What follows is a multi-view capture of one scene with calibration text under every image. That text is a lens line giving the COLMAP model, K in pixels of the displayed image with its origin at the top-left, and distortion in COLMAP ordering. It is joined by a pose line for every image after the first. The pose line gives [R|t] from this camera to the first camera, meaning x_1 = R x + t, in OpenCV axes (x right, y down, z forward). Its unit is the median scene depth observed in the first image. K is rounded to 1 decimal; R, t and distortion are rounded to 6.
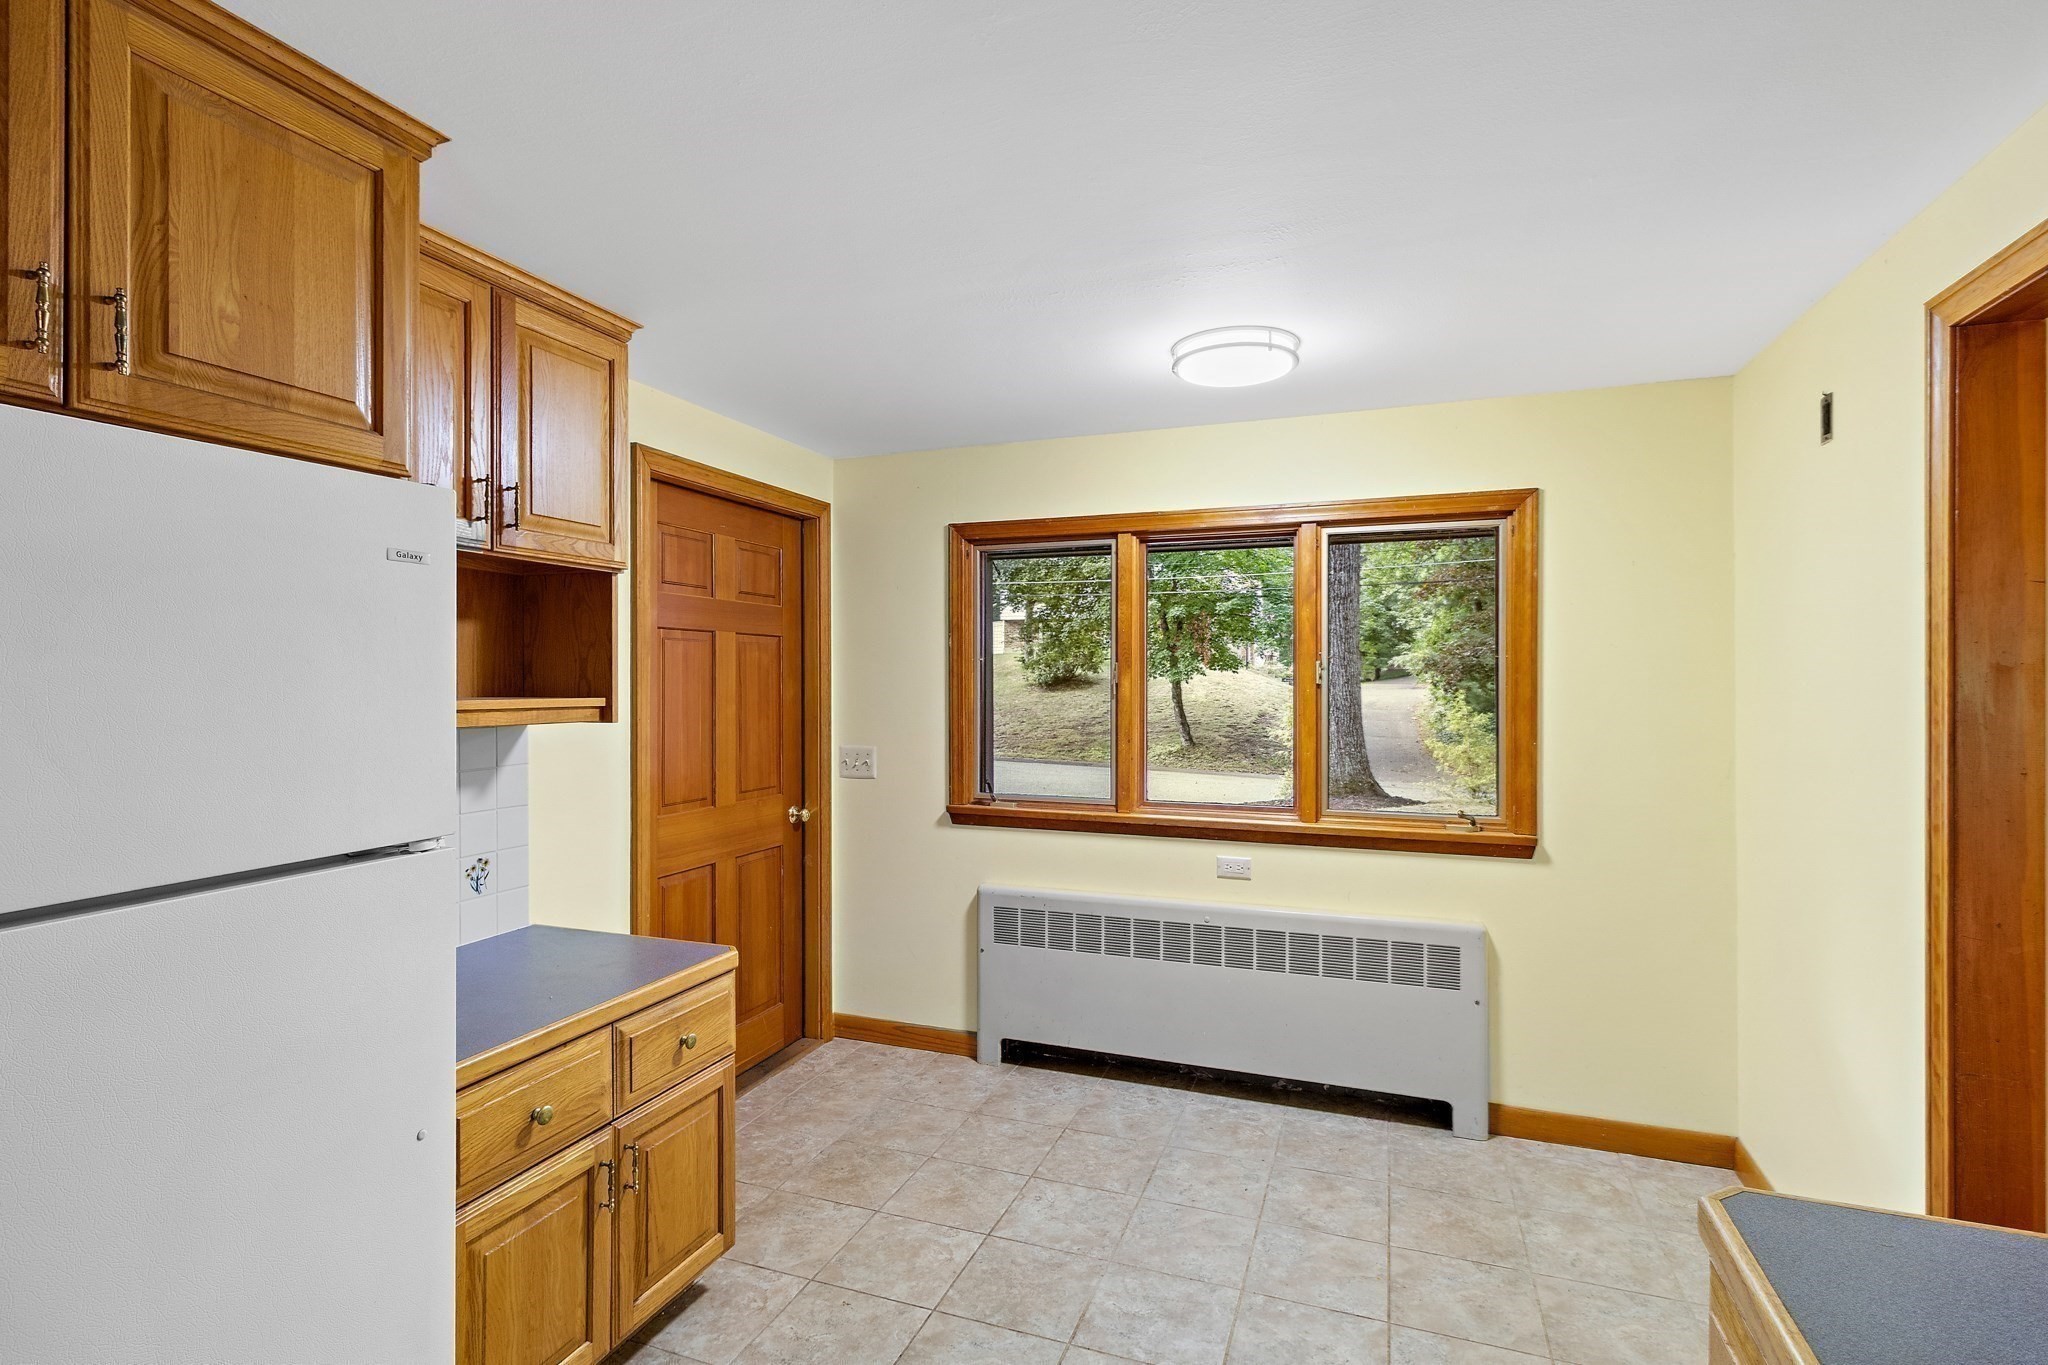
lens RADIAL K [[983.5, 0, 1026.6], [0, 983.5, 671.4], [0, 0, 1]] dist [0.001803, 0.000216]
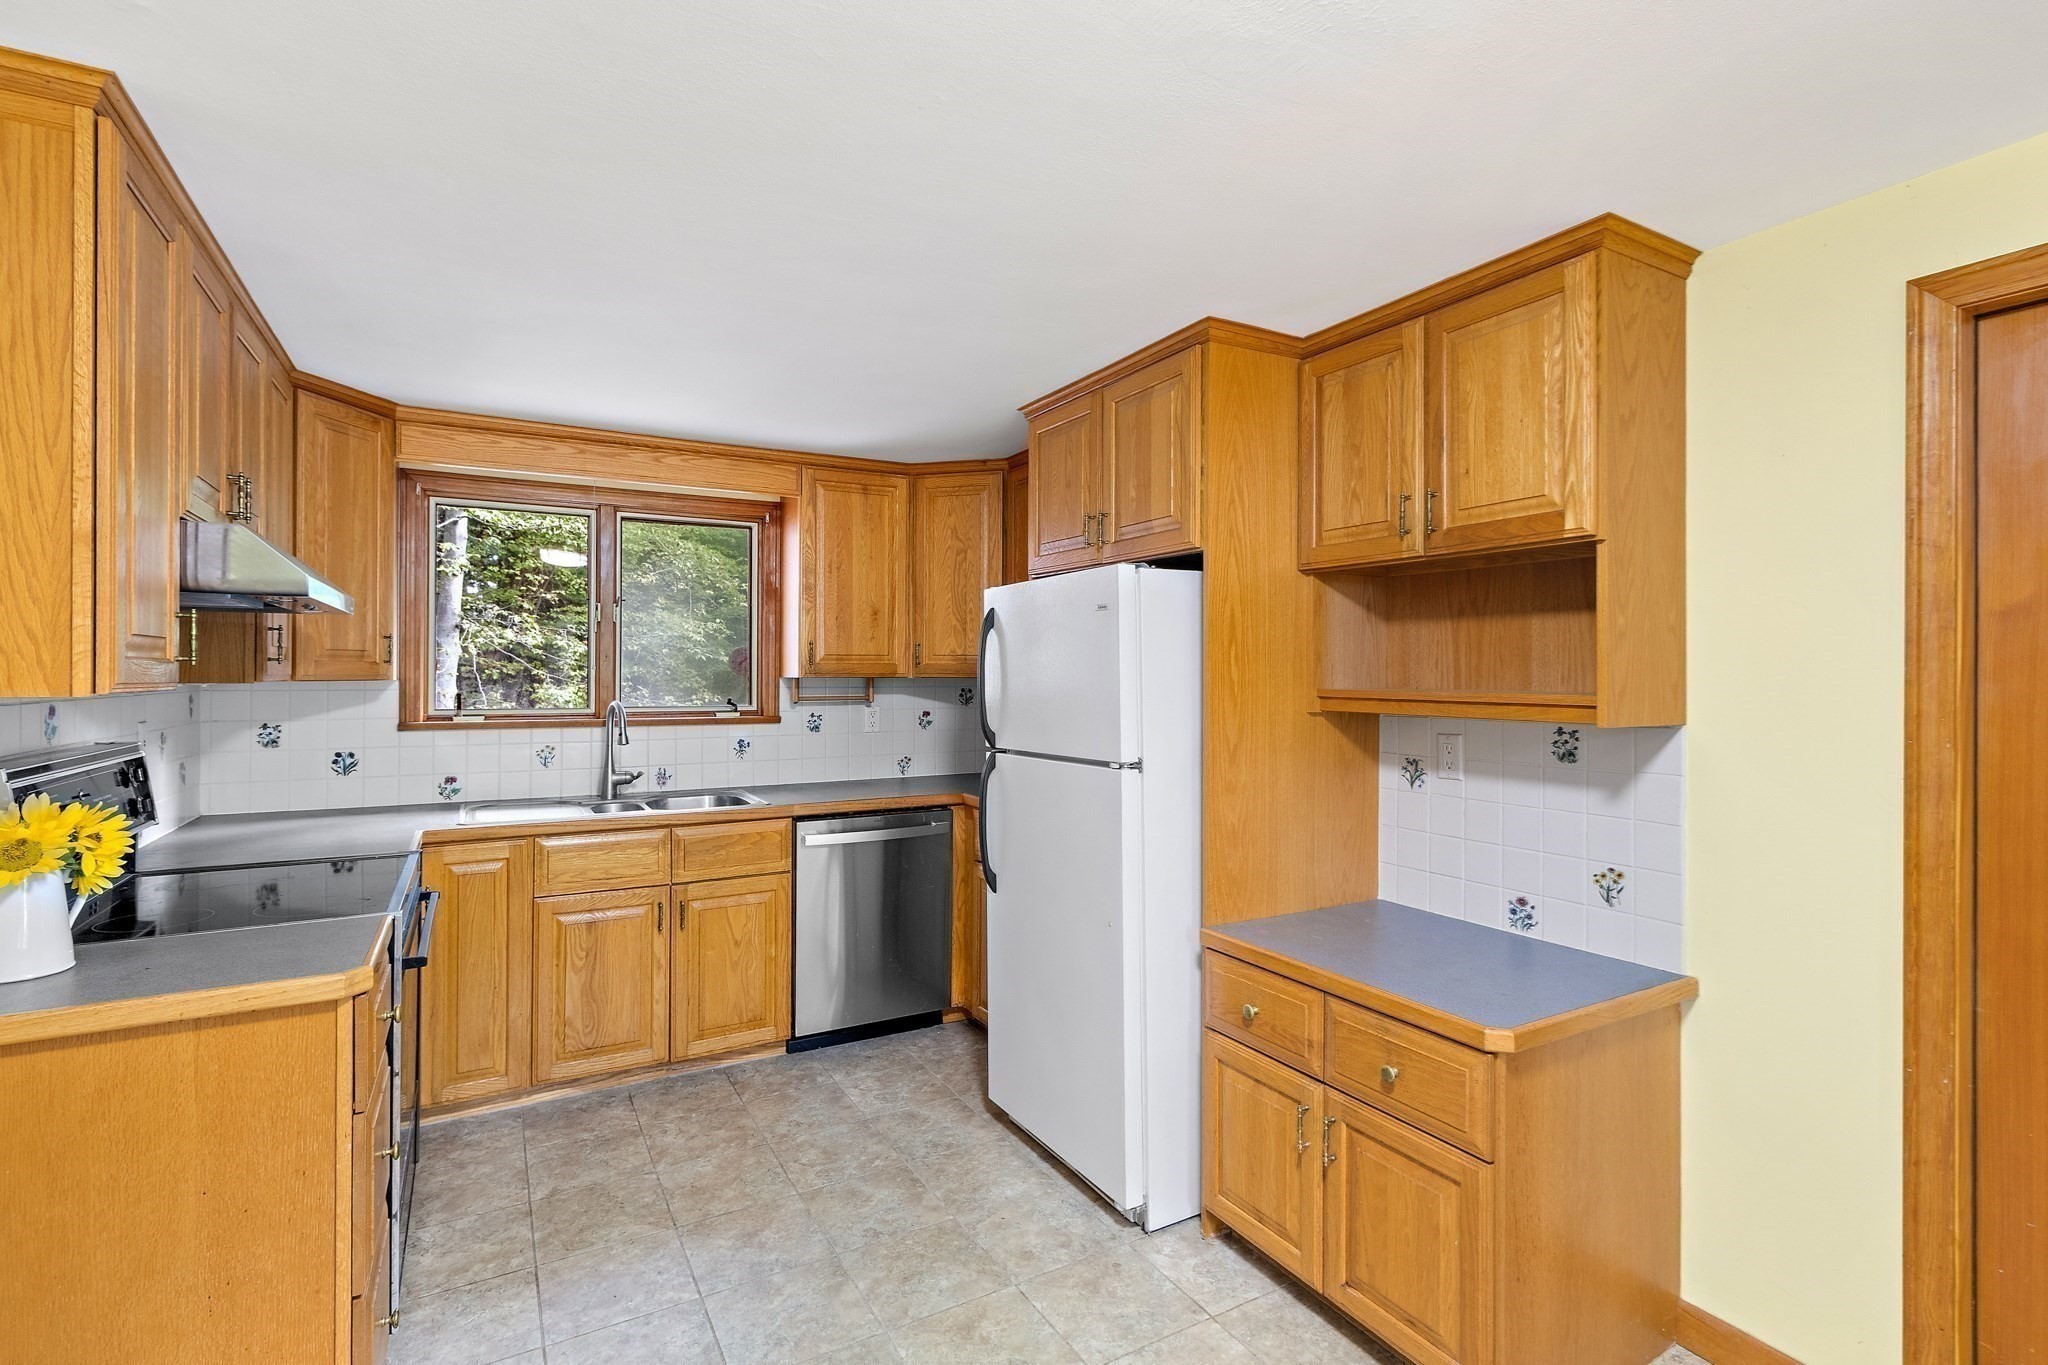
lens RADIAL K [[949.2, 0, 1024.8], [0, 949.2, 677.5], [0, 0, 1]] dist [0.001339, 0.000228]
pose [[-0.643753, 0.000279, -0.765233, 0.362998], [0.005874, 0.999972, -0.004577, 0.010025], [0.765211, -0.007441, -0.643737, 0.882679]]
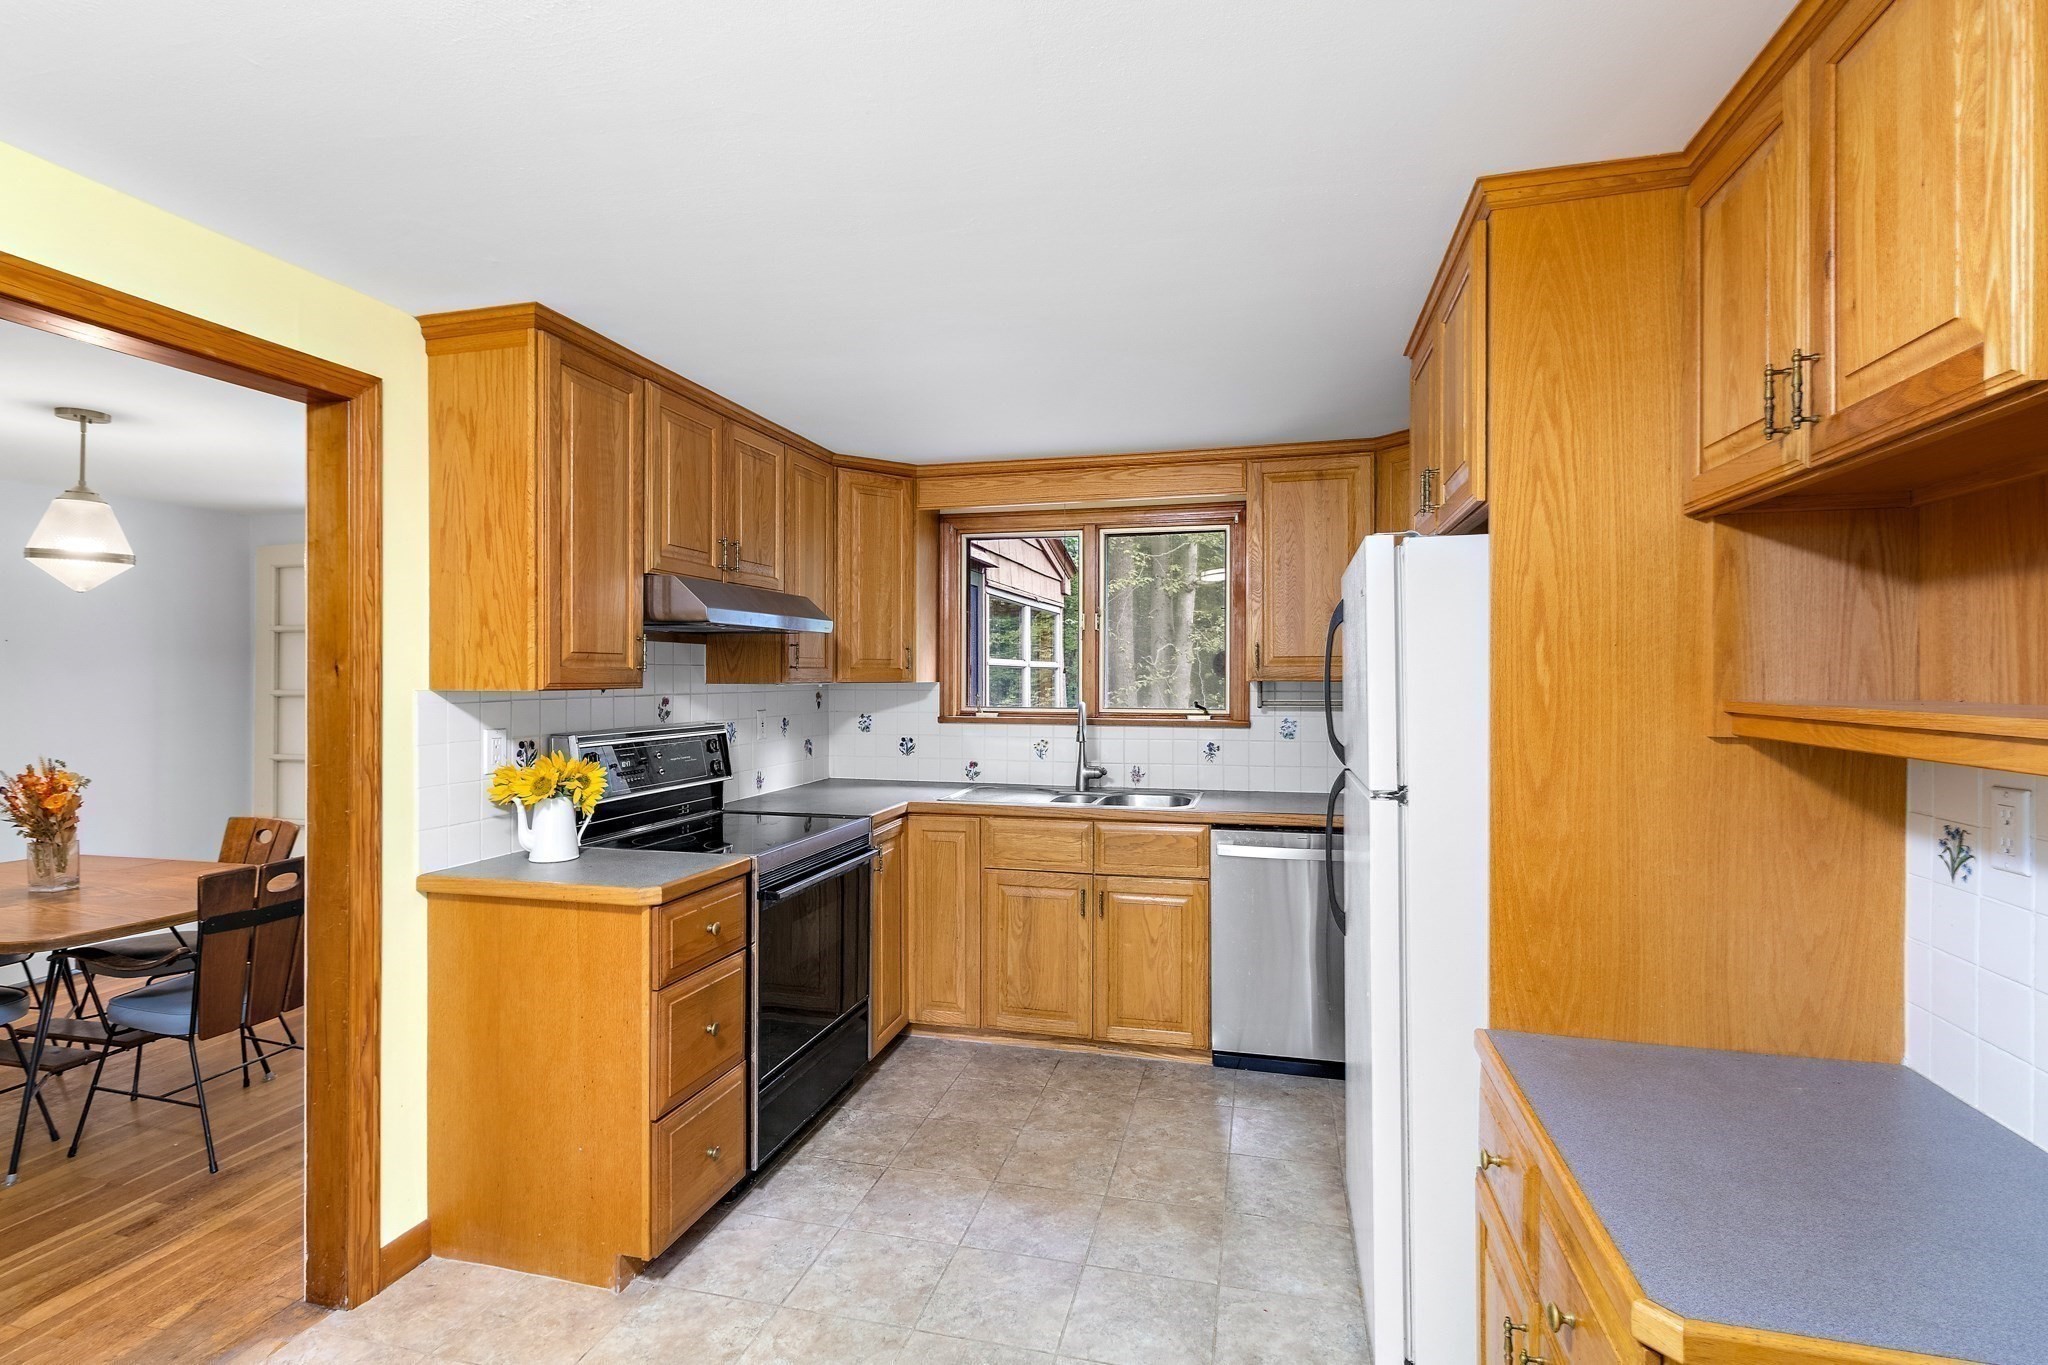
lens RADIAL K [[952.5, 0, 1024.0], [0, 952.5, 682.5], [0, 0, 1]] dist [0.000920, -0.000051]
pose [[-0.994068, -0.001605, -0.108744, 0.012365], [-0.000989, 0.999983, -0.005716, 0.011553], [0.108751, -0.005575, -0.994053, 1.019633]]
